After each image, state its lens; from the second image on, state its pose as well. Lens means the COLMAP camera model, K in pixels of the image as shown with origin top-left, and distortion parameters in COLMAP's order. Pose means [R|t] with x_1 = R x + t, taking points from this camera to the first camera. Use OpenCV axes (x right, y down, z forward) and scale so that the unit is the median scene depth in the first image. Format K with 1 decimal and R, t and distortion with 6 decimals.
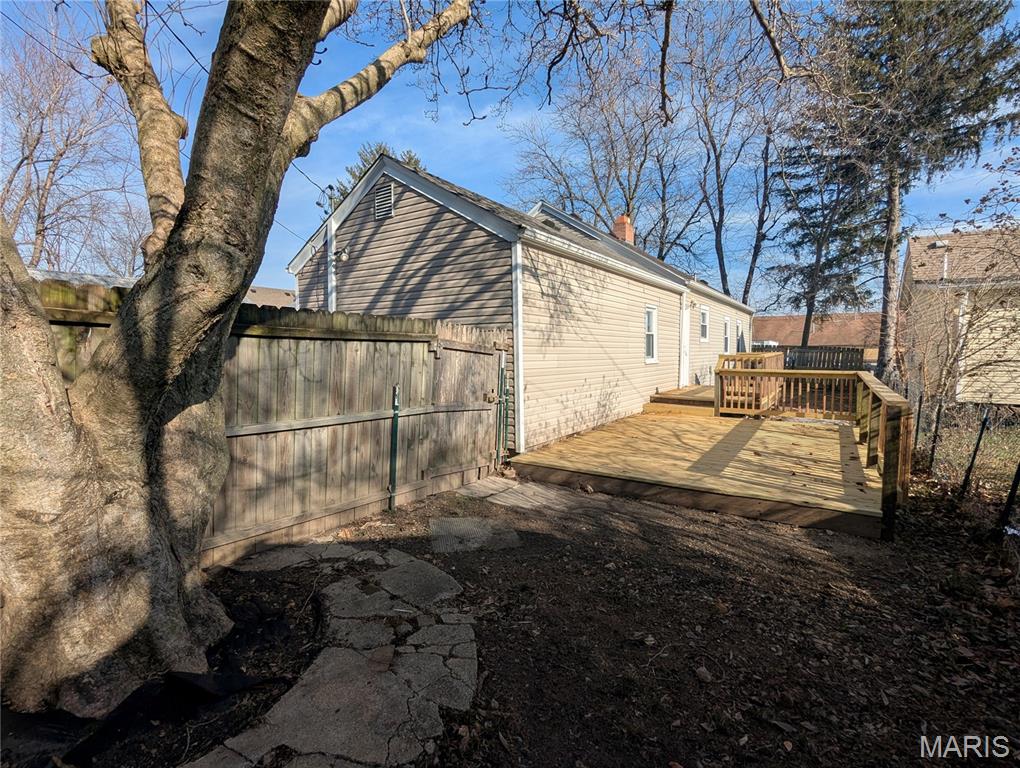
lens RADIAL K [[483.3, 0, 510.0], [0, 483.3, 384.0], [0, 0, 1]] dist [-0.000073, -0.000032]
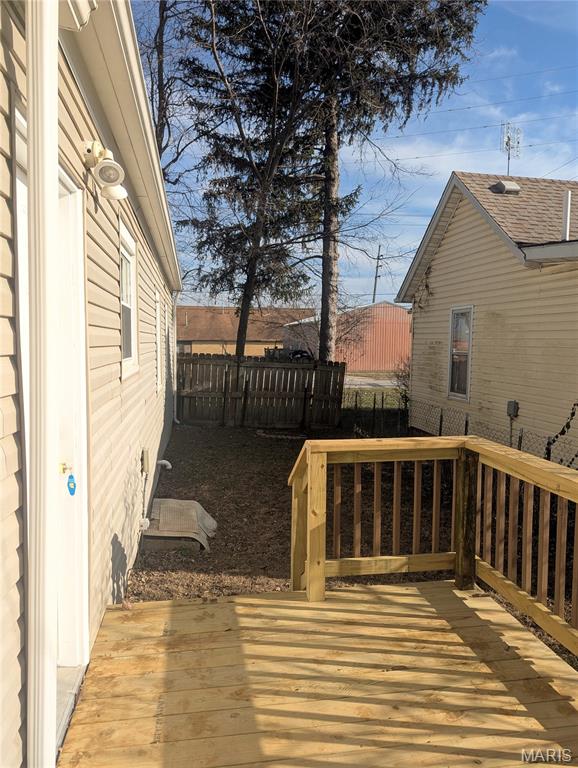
lens RADIAL K [[542.4, 0, 289.0], [0, 542.4, 384.0], [0, 0, 1]] dist [0.046616, -0.002080]
pose [[0.708522, -0.033507, 0.704893, 0.148238], [0.024001, 0.999438, 0.023383, -0.048263], [-0.705281, 0.000351, 0.708928, 0.439414]]
